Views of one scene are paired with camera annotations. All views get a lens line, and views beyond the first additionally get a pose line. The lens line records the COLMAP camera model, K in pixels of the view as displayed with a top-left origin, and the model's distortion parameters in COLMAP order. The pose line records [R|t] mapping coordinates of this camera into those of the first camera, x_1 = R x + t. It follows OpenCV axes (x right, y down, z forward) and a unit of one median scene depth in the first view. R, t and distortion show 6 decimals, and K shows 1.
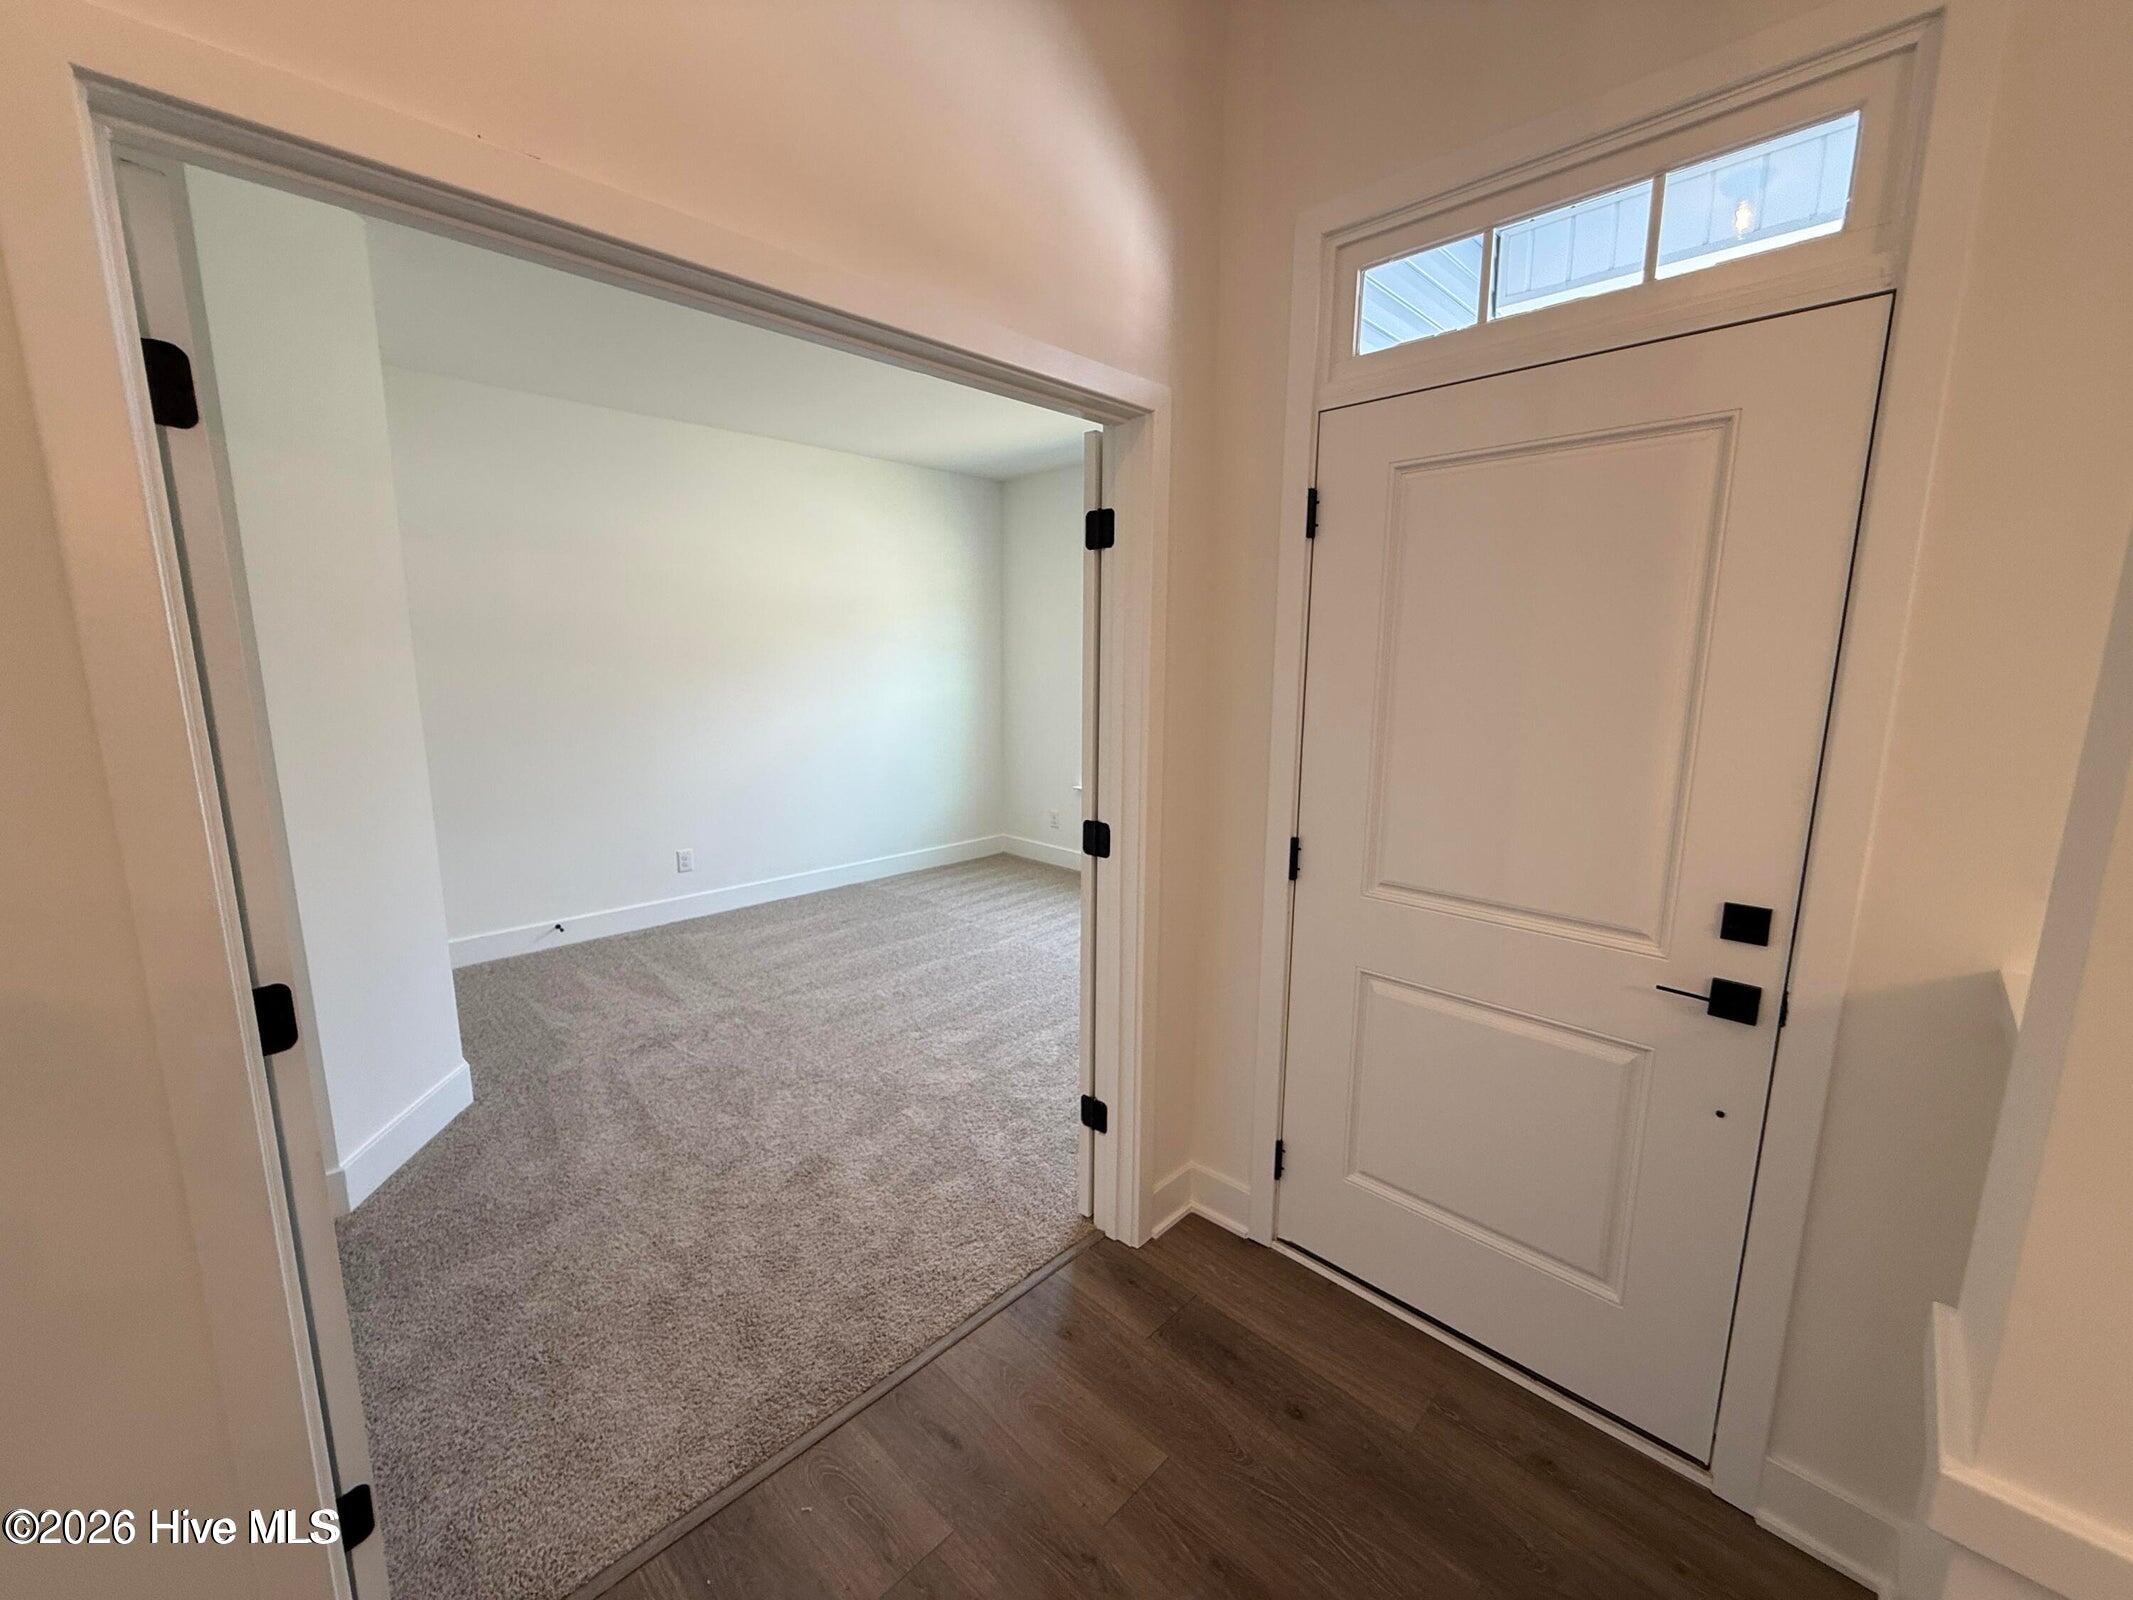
lens RADIAL K [[847.2, 0, 1066.5], [0, 847.2, 800.0], [0, 0, 1]] dist [-0.000781, -0.000068]
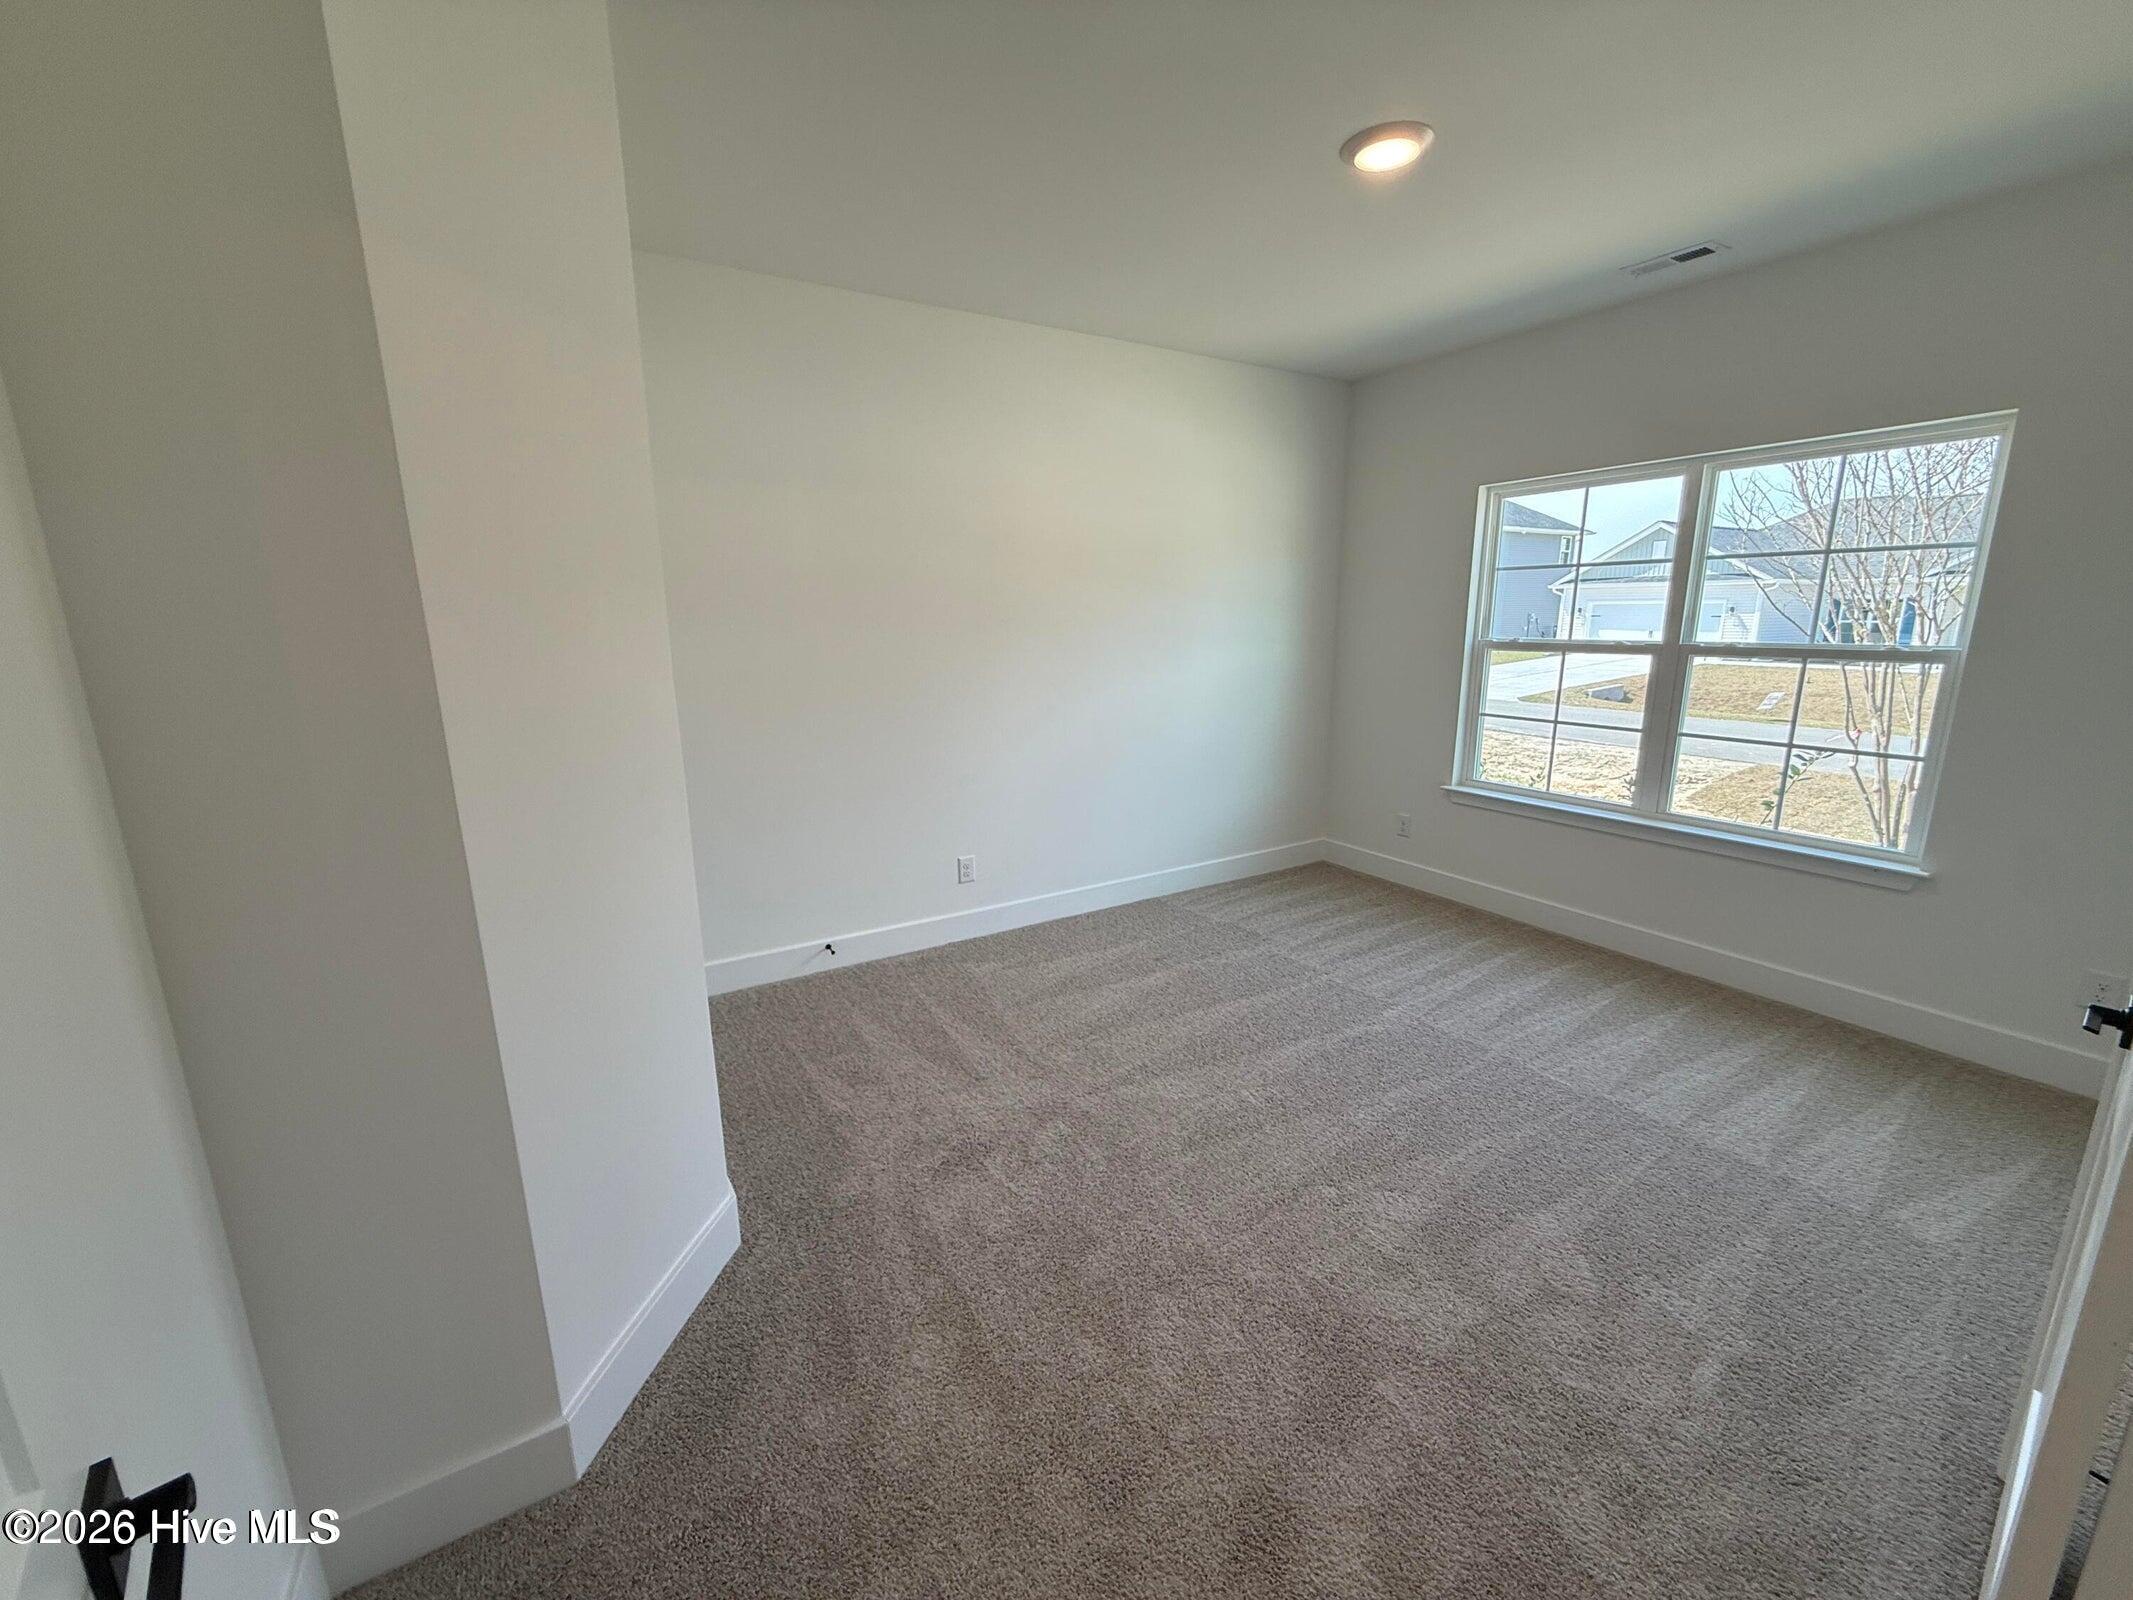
lens RADIAL K [[847.2, 0, 1066.5], [0, 847.2, 800.0], [0, 0, 1]] dist [-0.000781, -0.000068]
pose [[0.971282, 0.039247, -0.234670, -0.217782], [-0.027539, 0.998216, 0.052967, -0.053856], [0.236330, -0.044983, 0.970631, 0.301182]]
